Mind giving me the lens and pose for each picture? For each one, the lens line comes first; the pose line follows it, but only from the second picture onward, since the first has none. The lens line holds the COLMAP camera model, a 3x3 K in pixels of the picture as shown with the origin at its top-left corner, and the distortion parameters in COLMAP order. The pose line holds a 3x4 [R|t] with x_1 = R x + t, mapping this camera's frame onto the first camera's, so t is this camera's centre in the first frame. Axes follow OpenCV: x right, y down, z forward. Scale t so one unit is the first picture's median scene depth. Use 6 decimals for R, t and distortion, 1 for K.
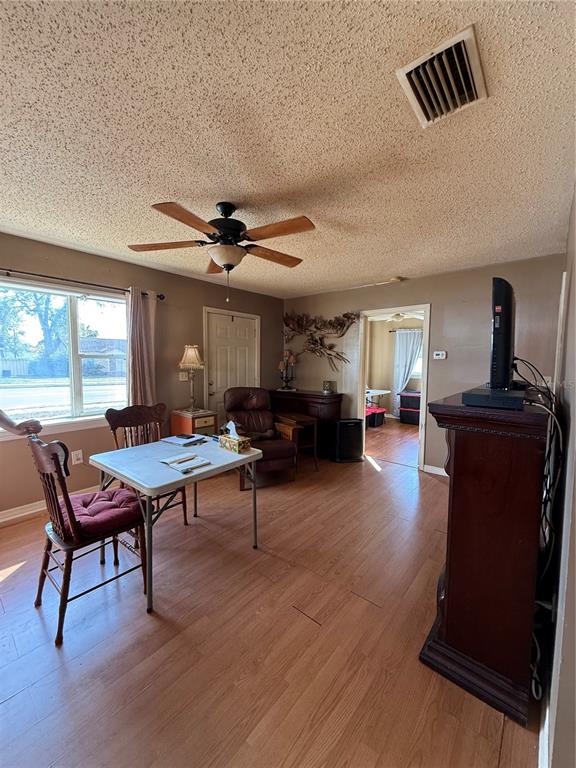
lens RADIAL K [[304.8, 0, 287.4], [0, 304.8, 383.2], [0, 0, 1]] dist [-0.002224, 0.000378]
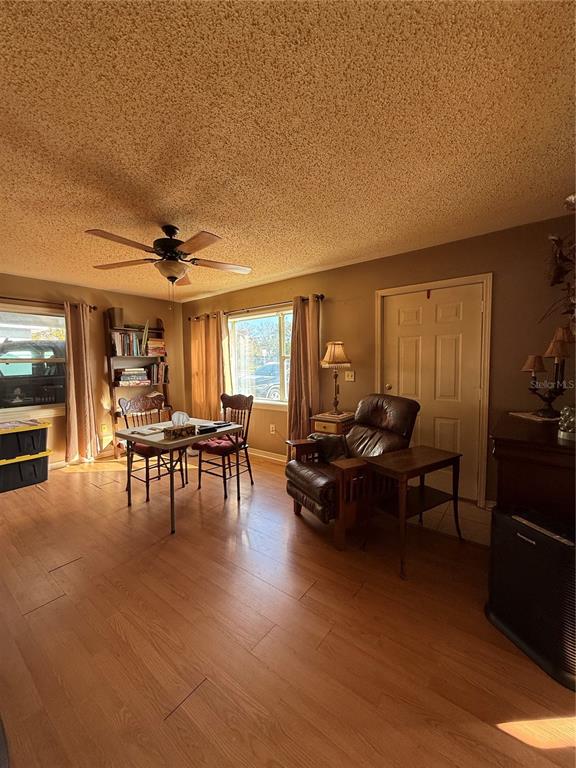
lens RADIAL K [[304.8, 0, 287.4], [0, 304.8, 383.2], [0, 0, 1]] dist [-0.002224, 0.000378]
pose [[0.050041, 0.059648, -0.996964, 0.540663], [-0.058327, 0.996686, 0.056704, -0.040373], [0.997043, 0.055313, 0.053354, 0.743545]]
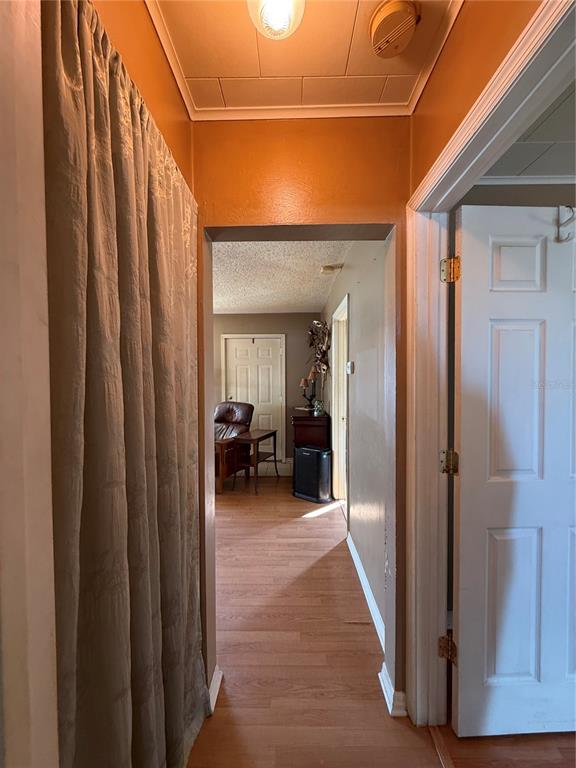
lens RADIAL K [[304.8, 0, 287.4], [0, 304.8, 383.2], [0, 0, 1]] dist [-0.002224, 0.000378]
pose [[0.638307, 0.006893, -0.769751, 0.854408], [-0.045234, 0.998568, -0.028567, -0.033070], [0.768452, 0.053054, 0.637704, 0.435183]]
